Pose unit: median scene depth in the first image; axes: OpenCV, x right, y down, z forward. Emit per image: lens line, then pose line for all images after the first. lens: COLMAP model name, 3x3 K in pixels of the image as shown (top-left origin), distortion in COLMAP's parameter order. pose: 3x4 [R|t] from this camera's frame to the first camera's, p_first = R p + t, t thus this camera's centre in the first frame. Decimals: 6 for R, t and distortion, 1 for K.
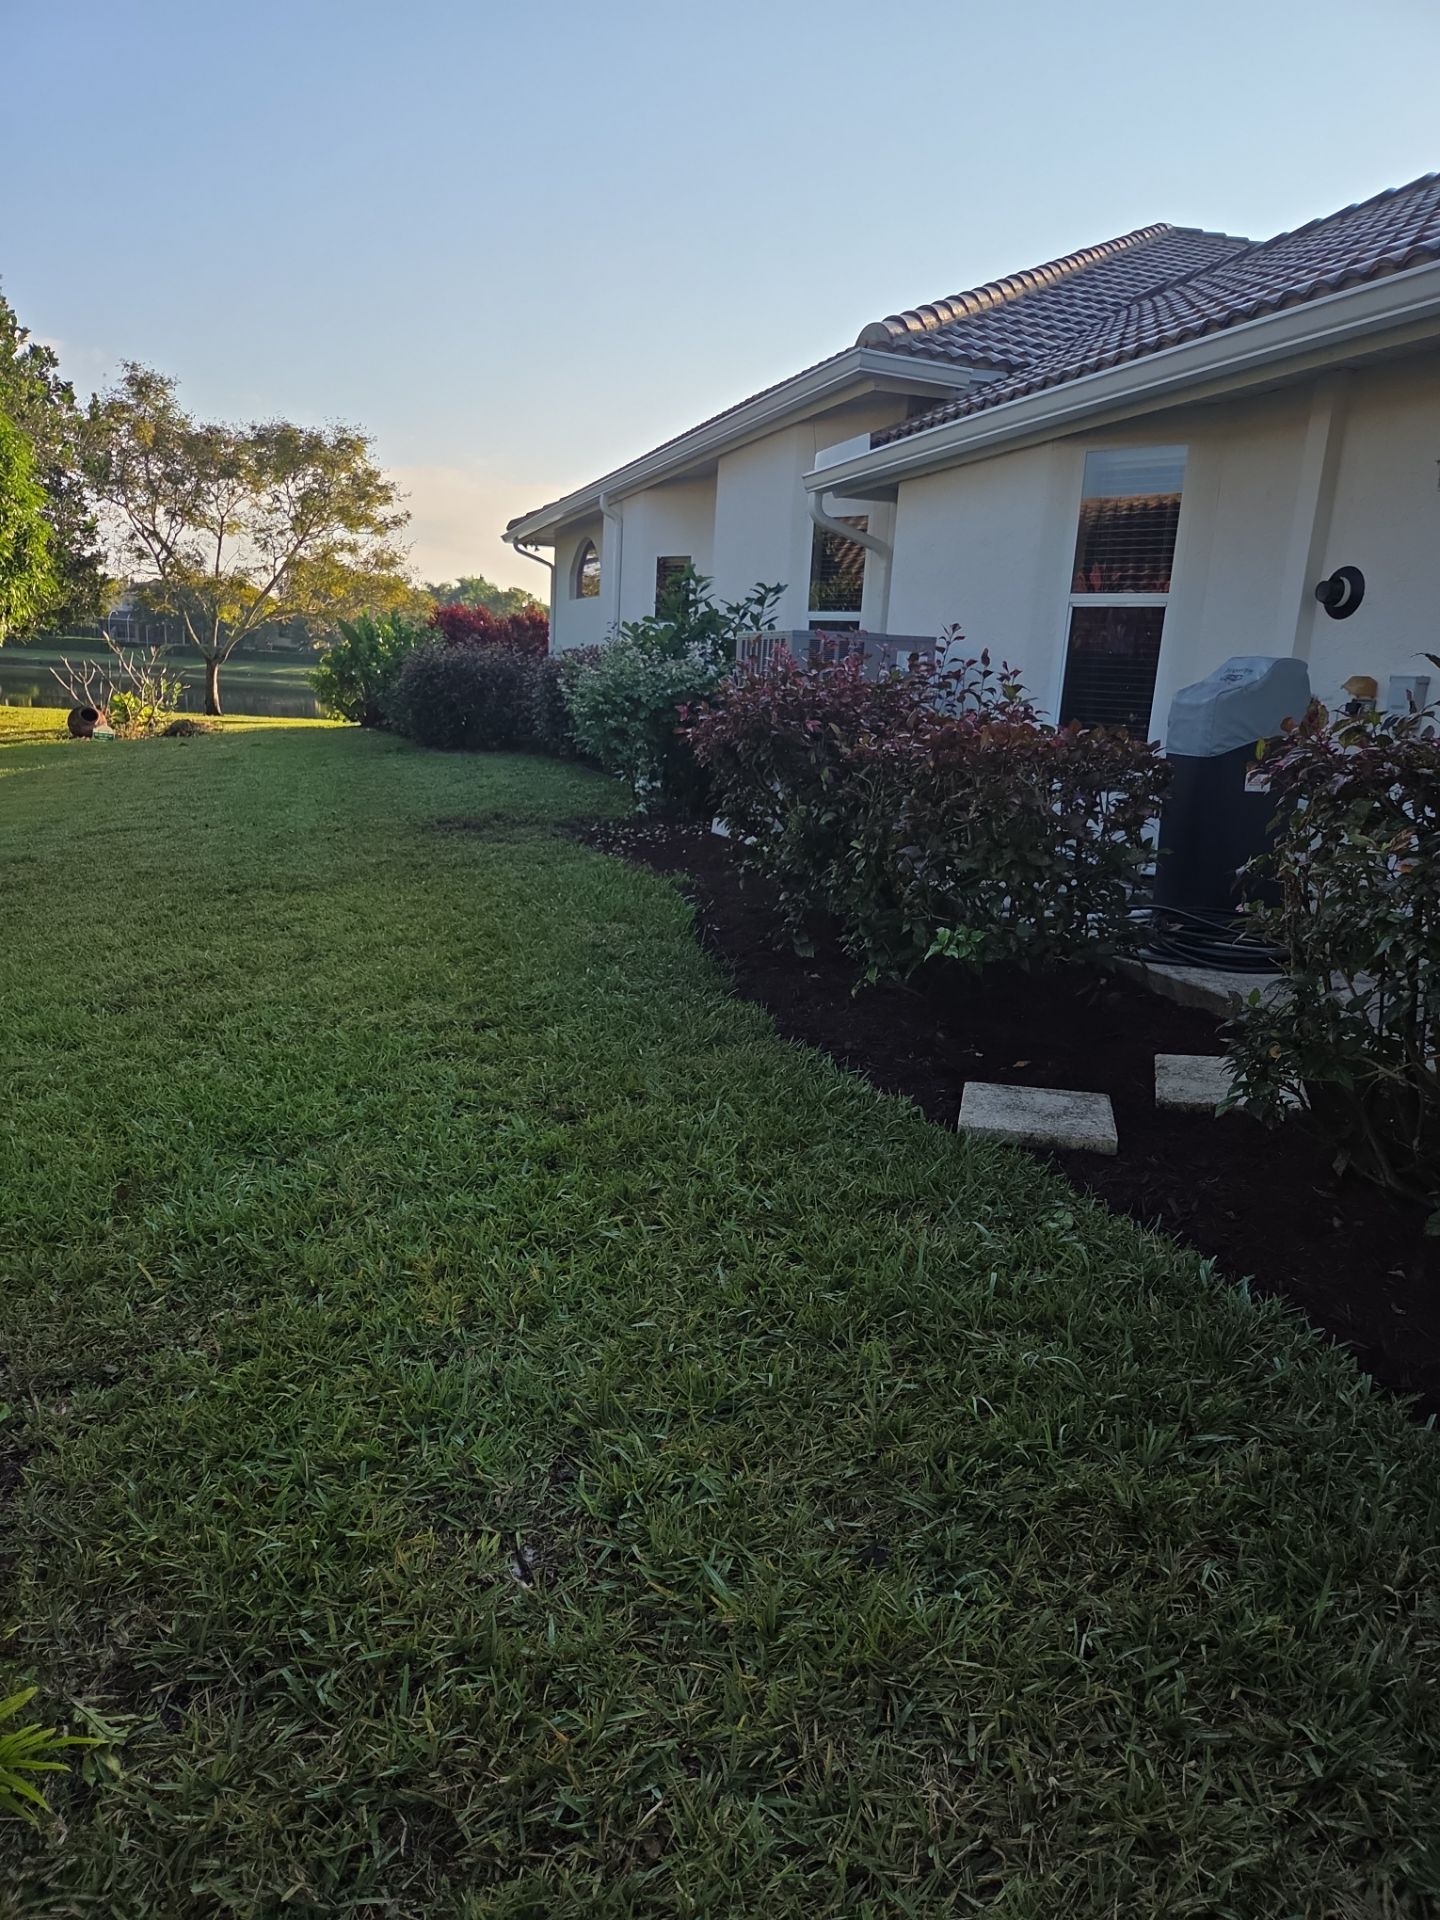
lens RADIAL K [[1292.2, 0, 731.3], [0, 1292.2, 946.5], [0, 0, 1]] dist [0.083527, -0.080586]
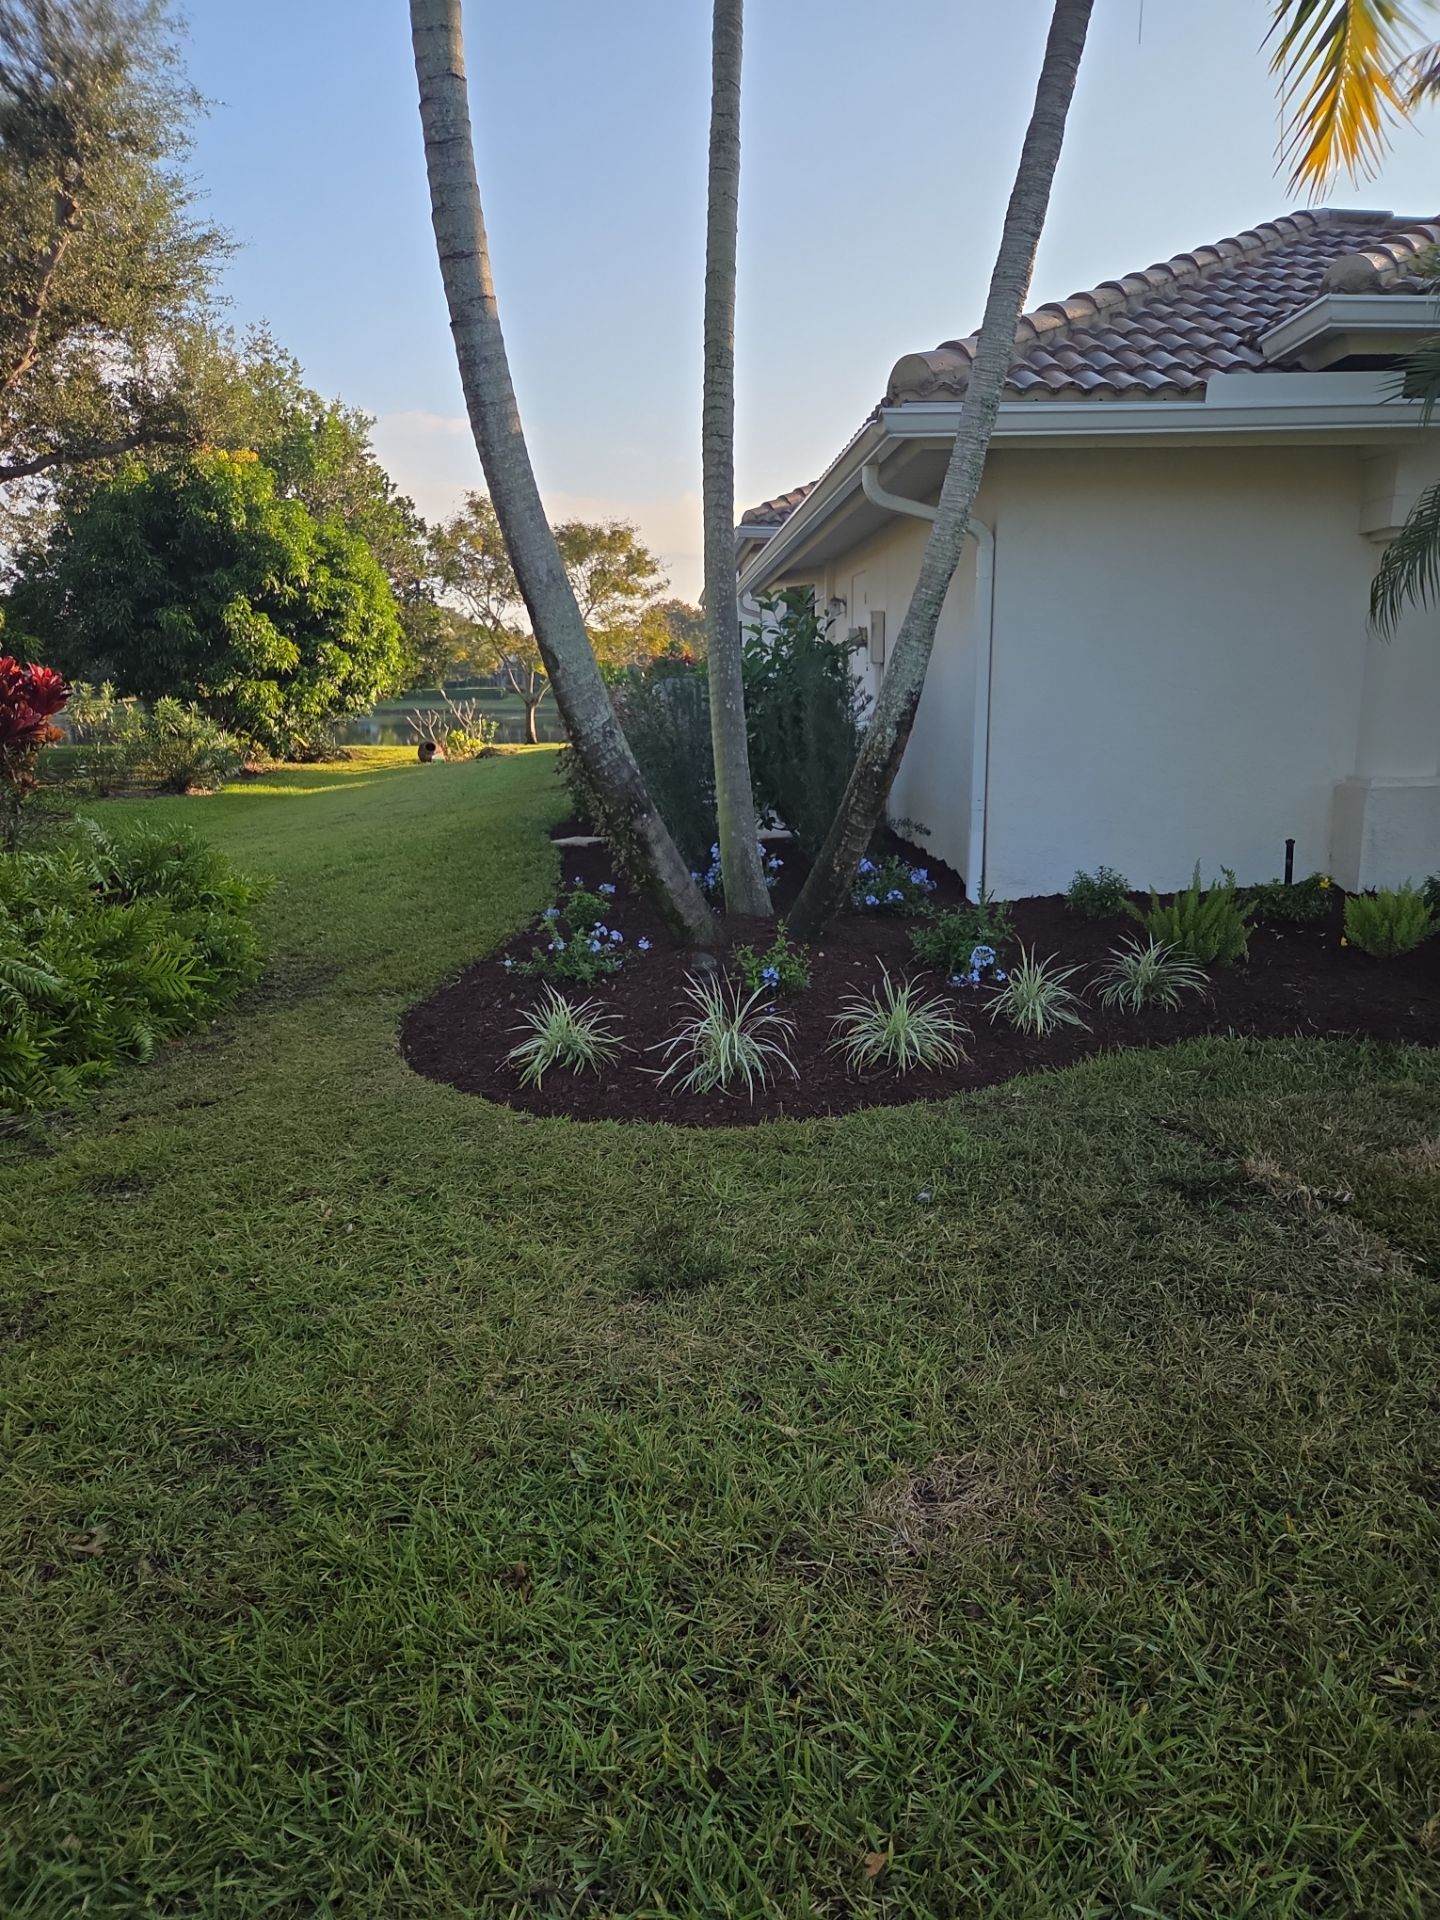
lens RADIAL K [[1292.2, 0, 731.3], [0, 1292.2, 946.5], [0, 0, 1]] dist [0.083527, -0.080586]
pose [[0.962462, -0.007966, -0.271299, 0.164983], [0.004747, 0.999910, -0.012520, 0.048318], [0.271375, 0.010762, 0.962414, -0.222653]]
